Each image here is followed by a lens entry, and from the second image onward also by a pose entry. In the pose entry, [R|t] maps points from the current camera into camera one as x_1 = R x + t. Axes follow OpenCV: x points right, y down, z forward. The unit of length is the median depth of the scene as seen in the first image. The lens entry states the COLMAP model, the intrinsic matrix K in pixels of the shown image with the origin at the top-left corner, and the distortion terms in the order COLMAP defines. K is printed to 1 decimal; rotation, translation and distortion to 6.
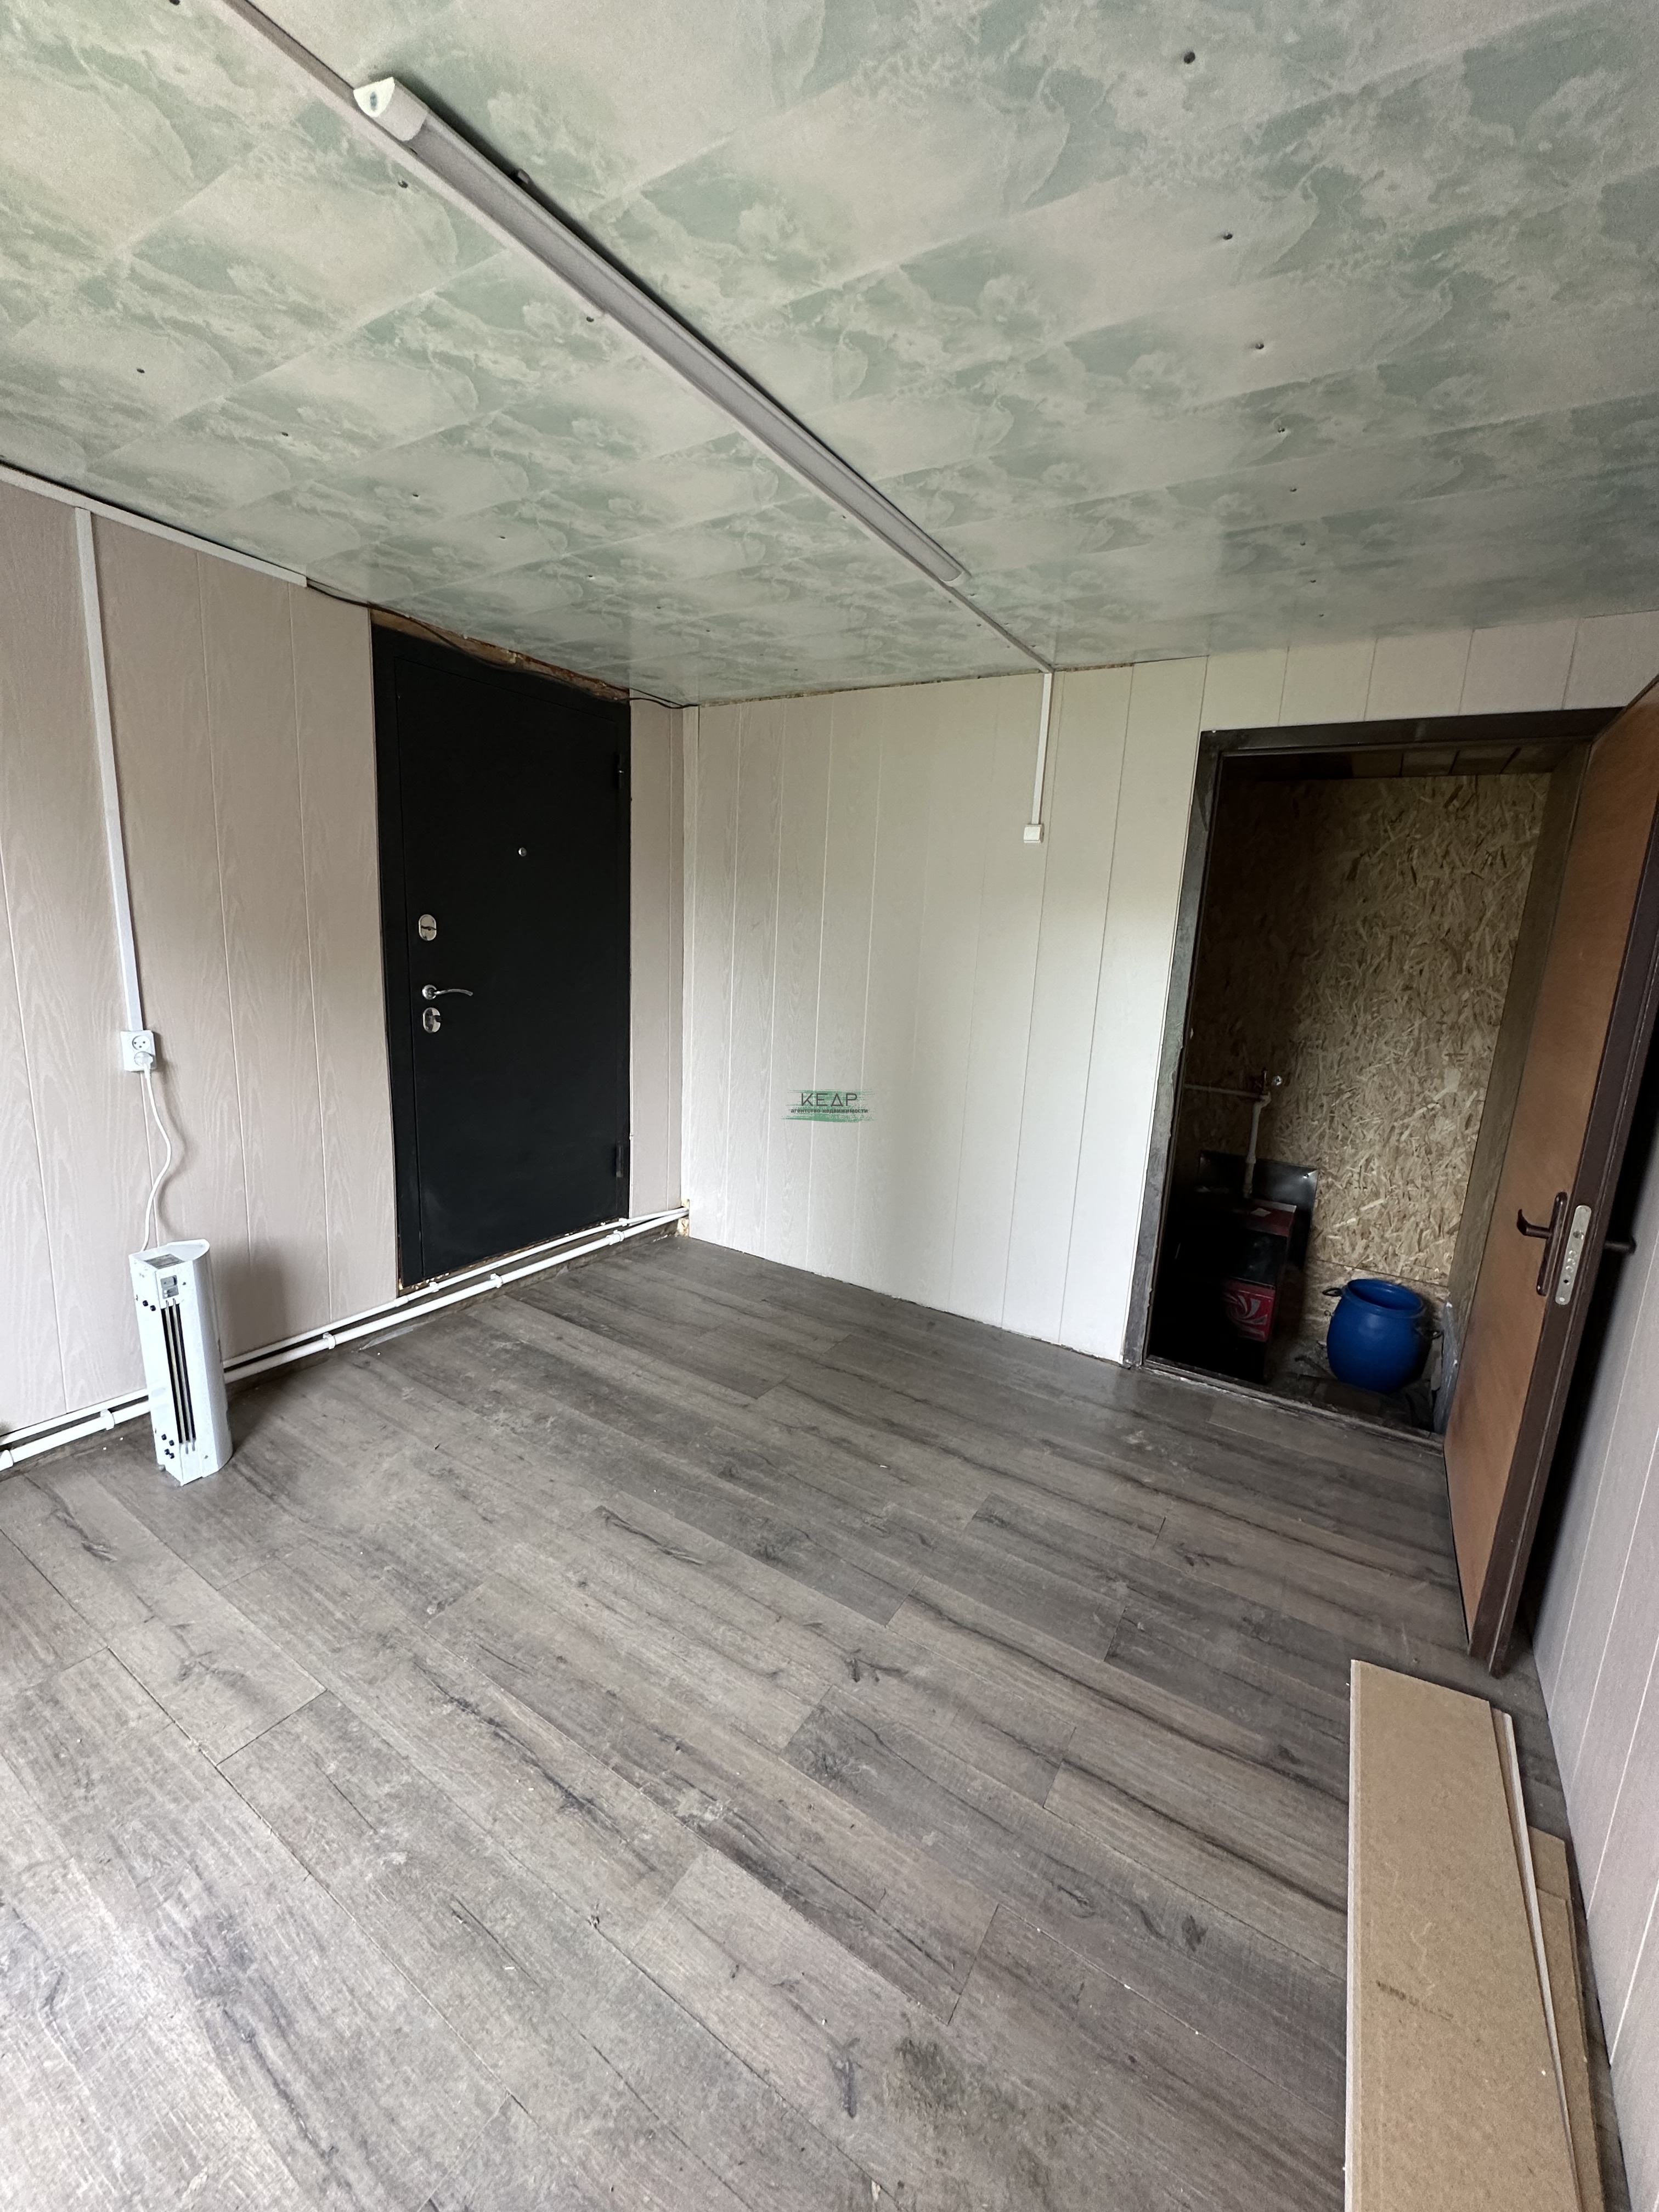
lens RADIAL K [[881.2, 0, 827.3], [0, 881.2, 1105.3], [0, 0, 1]] dist [-0.004307, 0.001163]
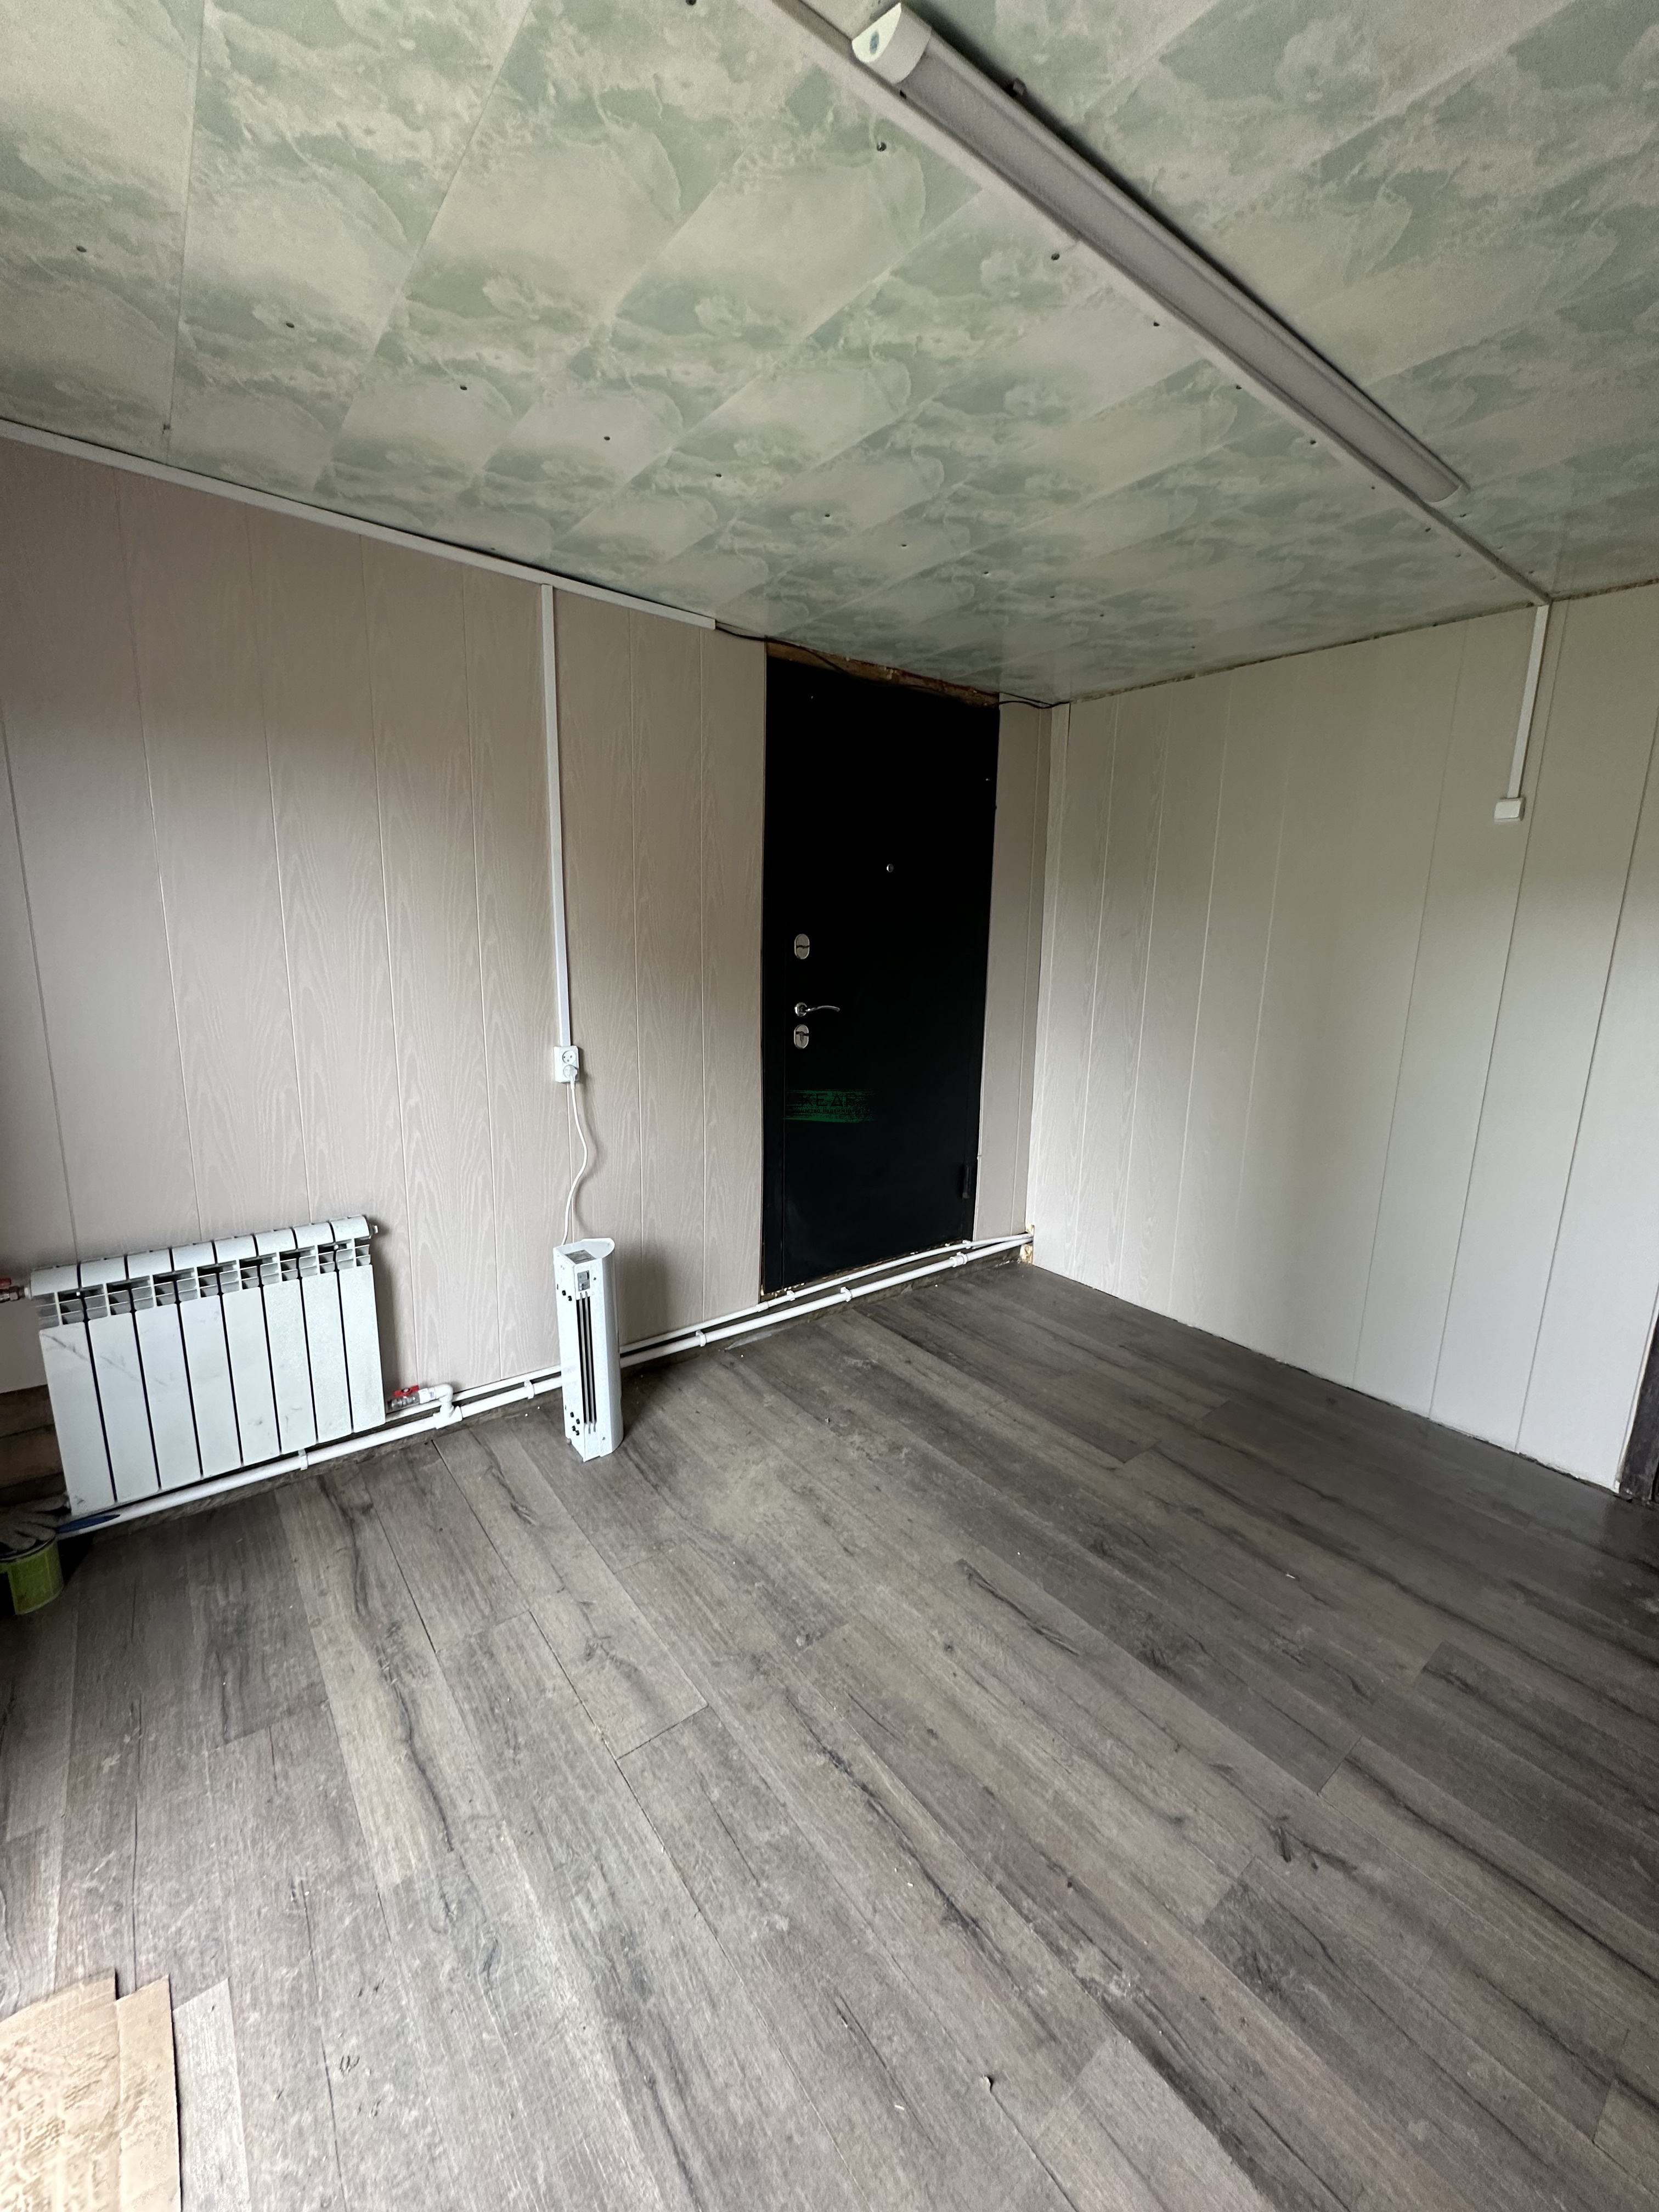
lens RADIAL K [[879.0, 0, 829.5], [0, 879.0, 1106.0], [0, 0, 1]] dist [-0.003725, 0.000929]
pose [[0.940270, 0.036269, -0.338493, -0.103159], [-0.039328, 0.999224, -0.002181, -0.022418], [0.338151, 0.015363, 0.940966, 0.073686]]
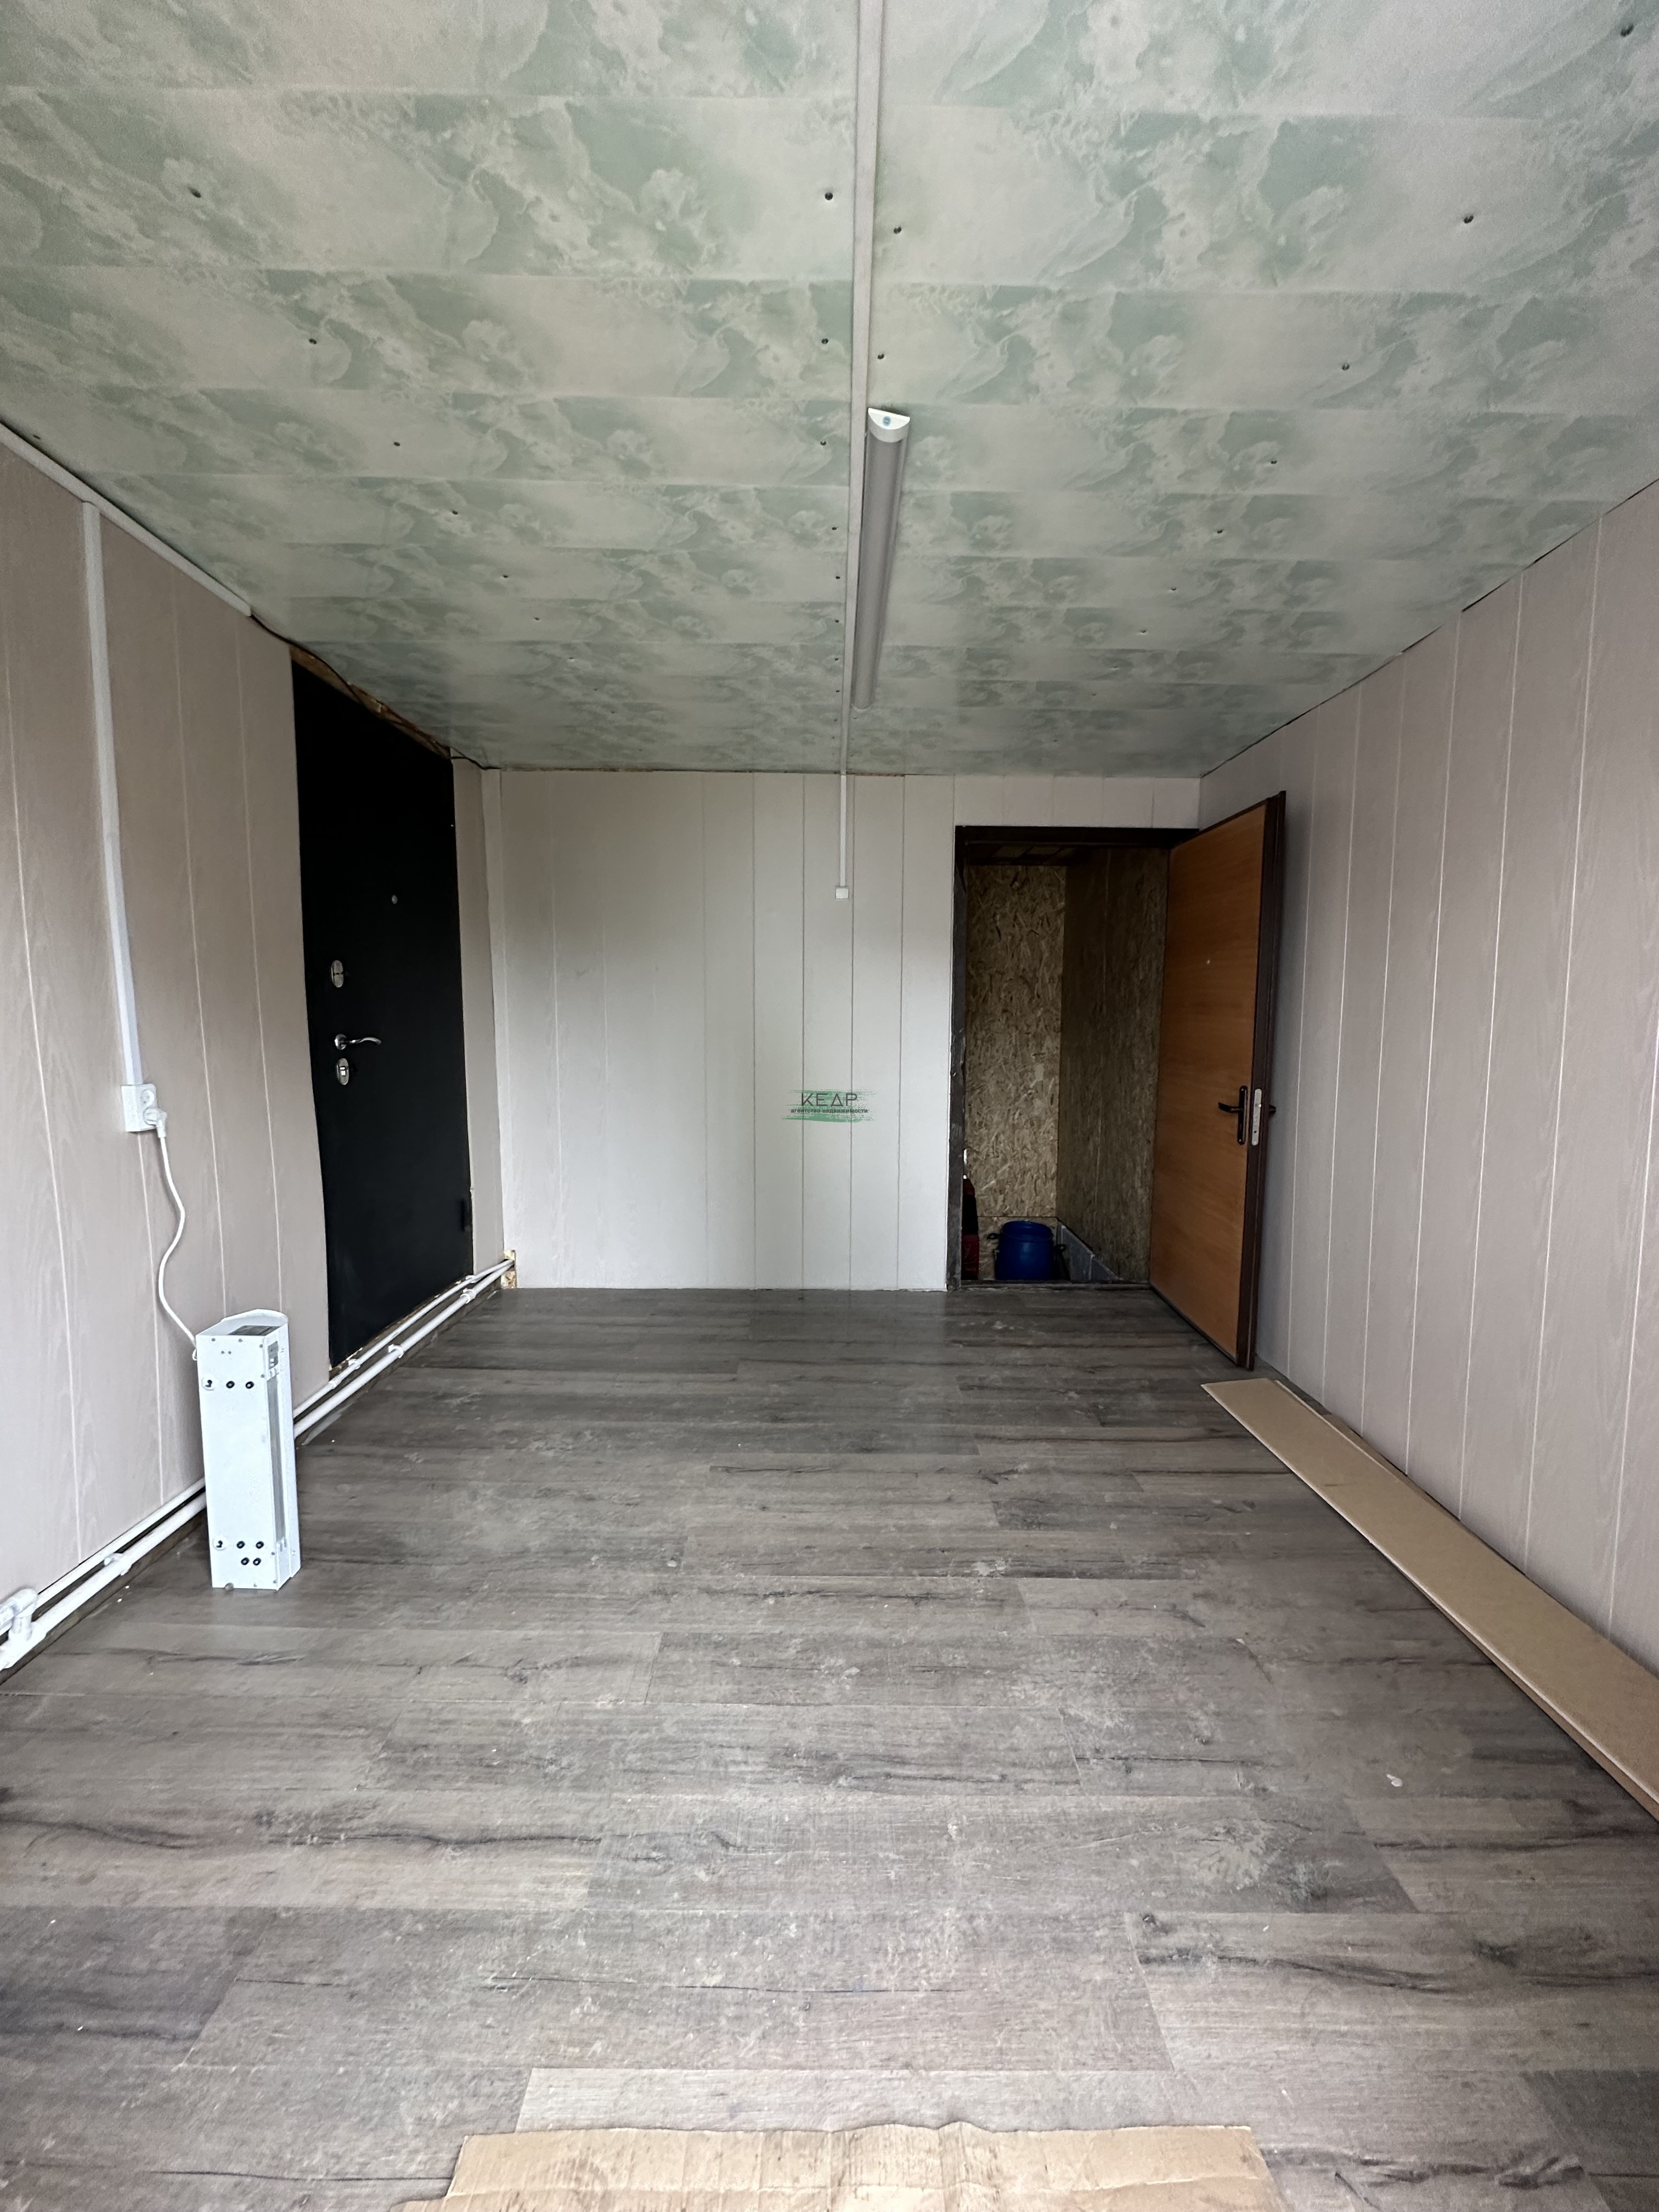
lens RADIAL K [[879.0, 0, 829.5], [0, 879.0, 1106.0], [0, 0, 1]] dist [-0.003725, 0.000929]
pose [[0.844891, -0.101315, 0.525256, -0.760669], [0.143022, 0.988939, -0.039302, 0.075871], [-0.515464, 0.108328, 0.850036, -0.089749]]
